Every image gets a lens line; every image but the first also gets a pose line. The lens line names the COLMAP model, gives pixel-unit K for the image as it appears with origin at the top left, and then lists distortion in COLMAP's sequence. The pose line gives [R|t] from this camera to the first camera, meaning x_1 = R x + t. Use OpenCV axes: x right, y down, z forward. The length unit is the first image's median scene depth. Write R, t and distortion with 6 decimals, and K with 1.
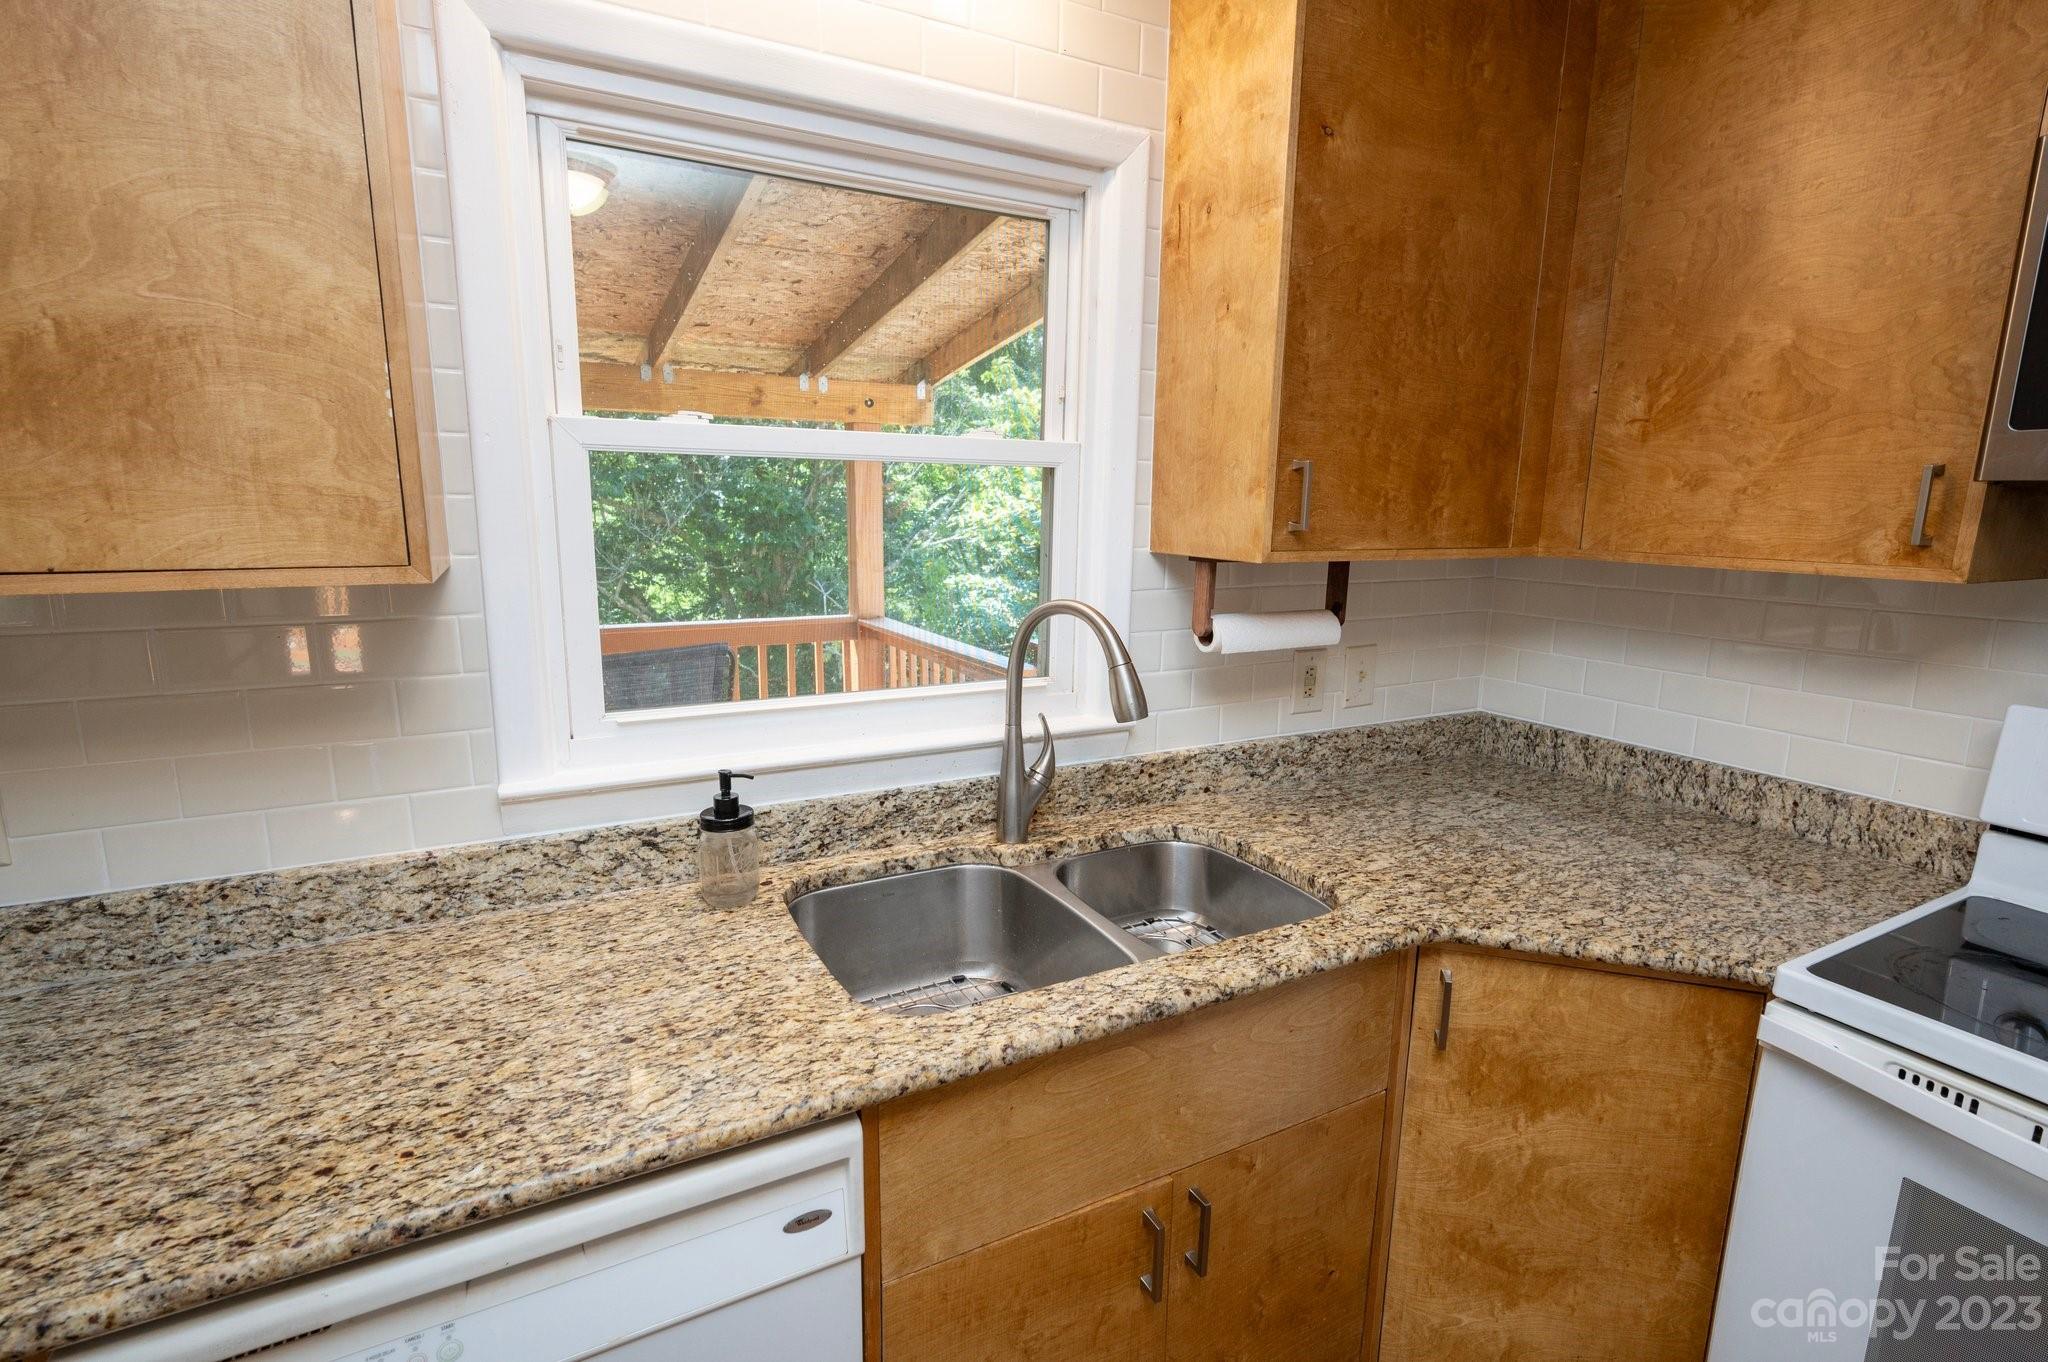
lens RADIAL K [[962.7, 0, 975.6], [0, 962.7, 681.8], [0, 0, 1]] dist [0.000407, 0.000594]
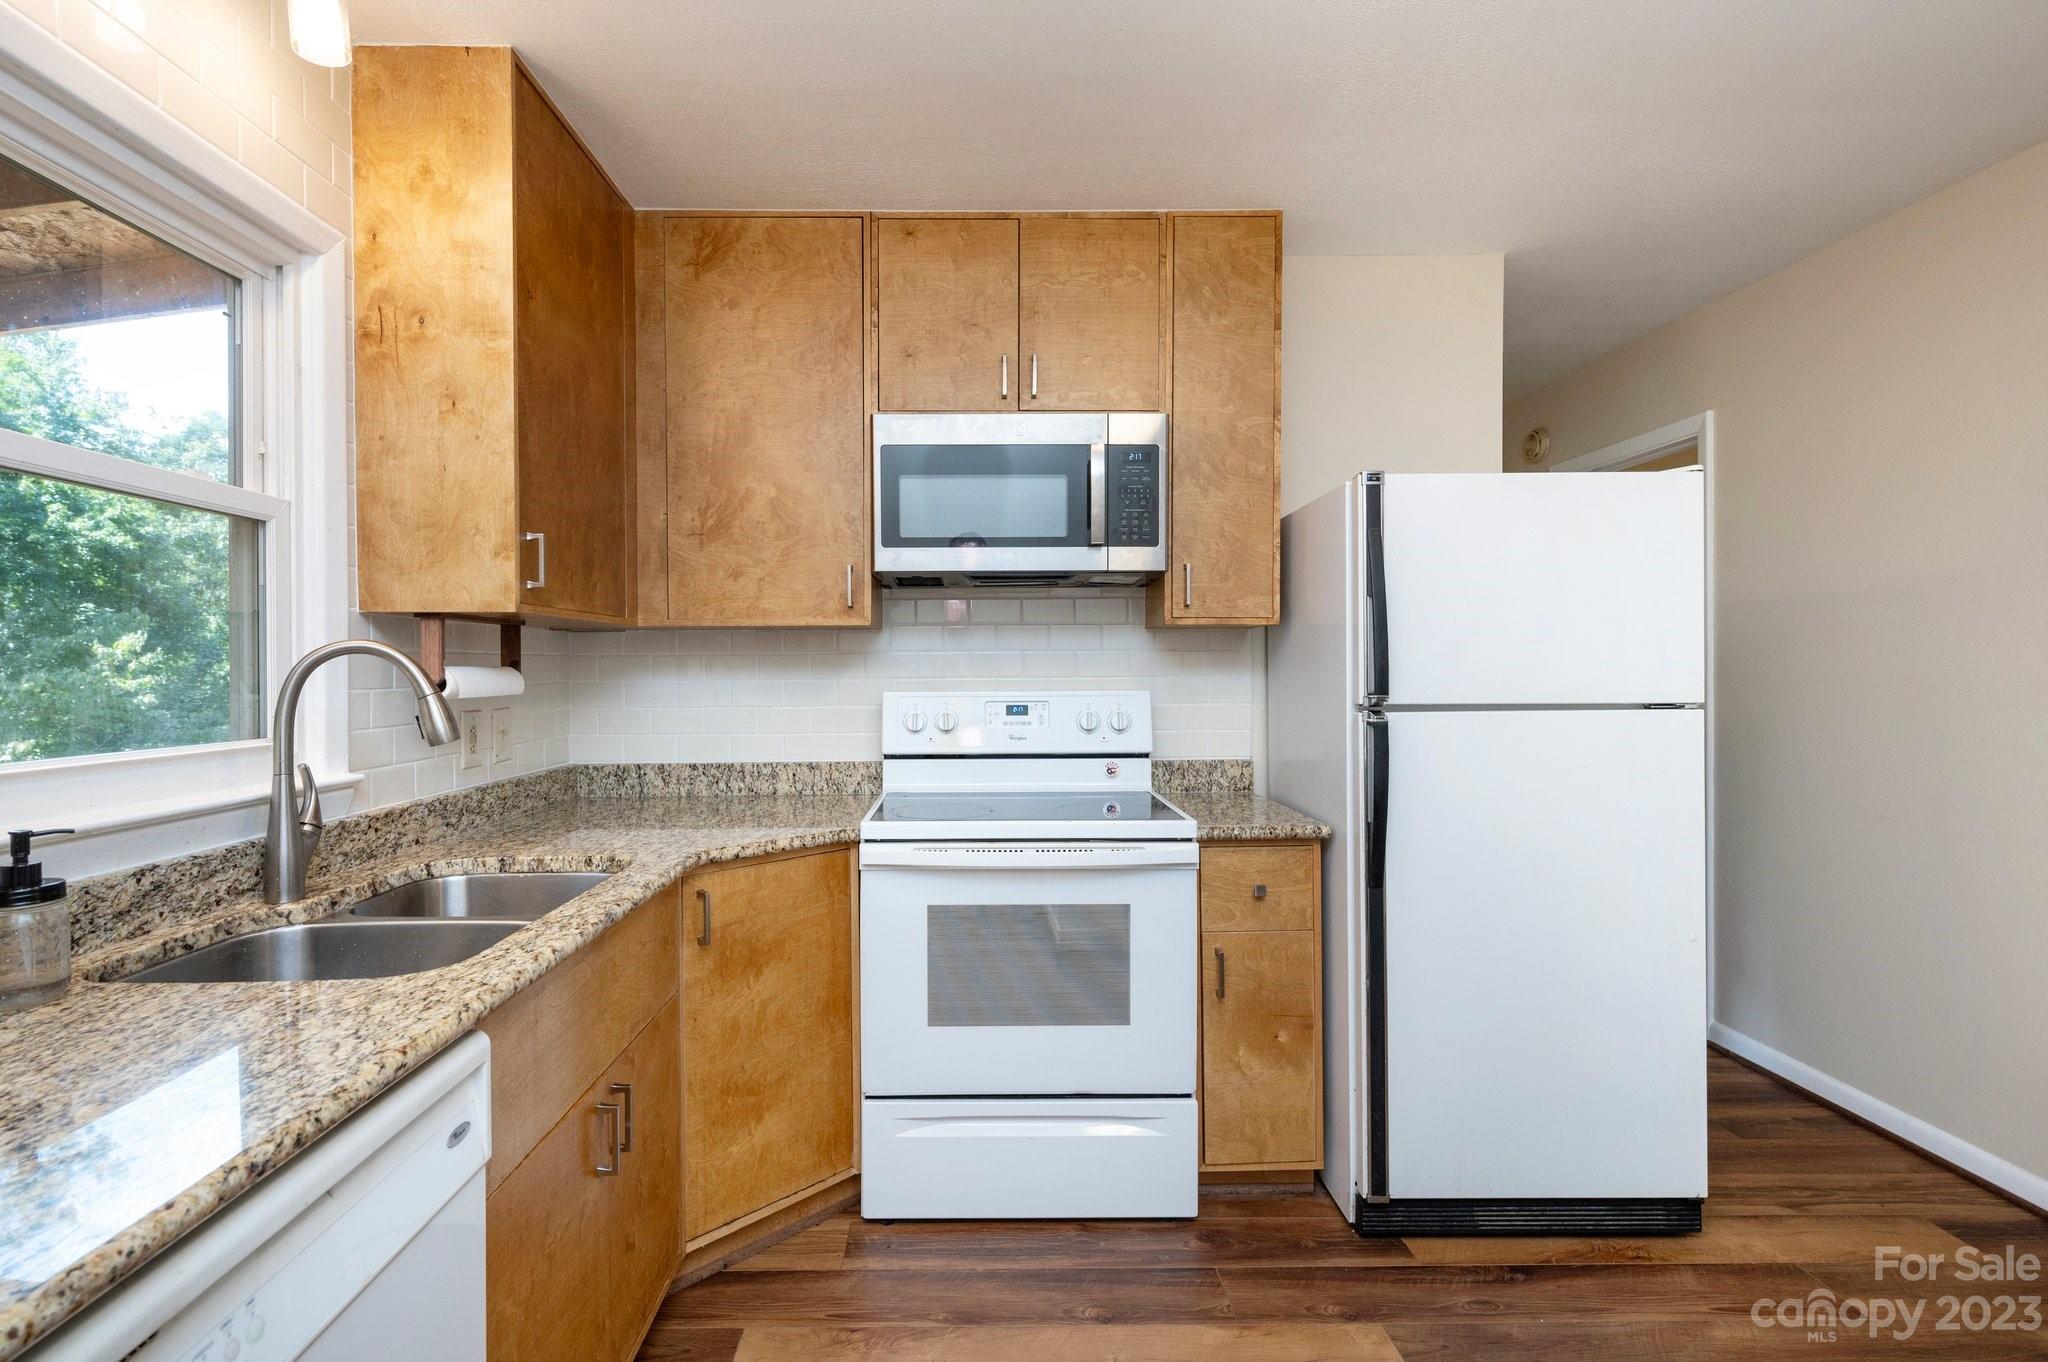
lens RADIAL K [[919.2, 0, 1024.0], [0, 919.2, 651.5], [0, 0, 1]] dist [0.001730, 0.000132]
pose [[0.438173, -0.018915, 0.898692, -0.444621], [0.175566, 0.982324, -0.064925, 0.109265], [-0.881579, 0.186228, 0.433749, -0.065275]]
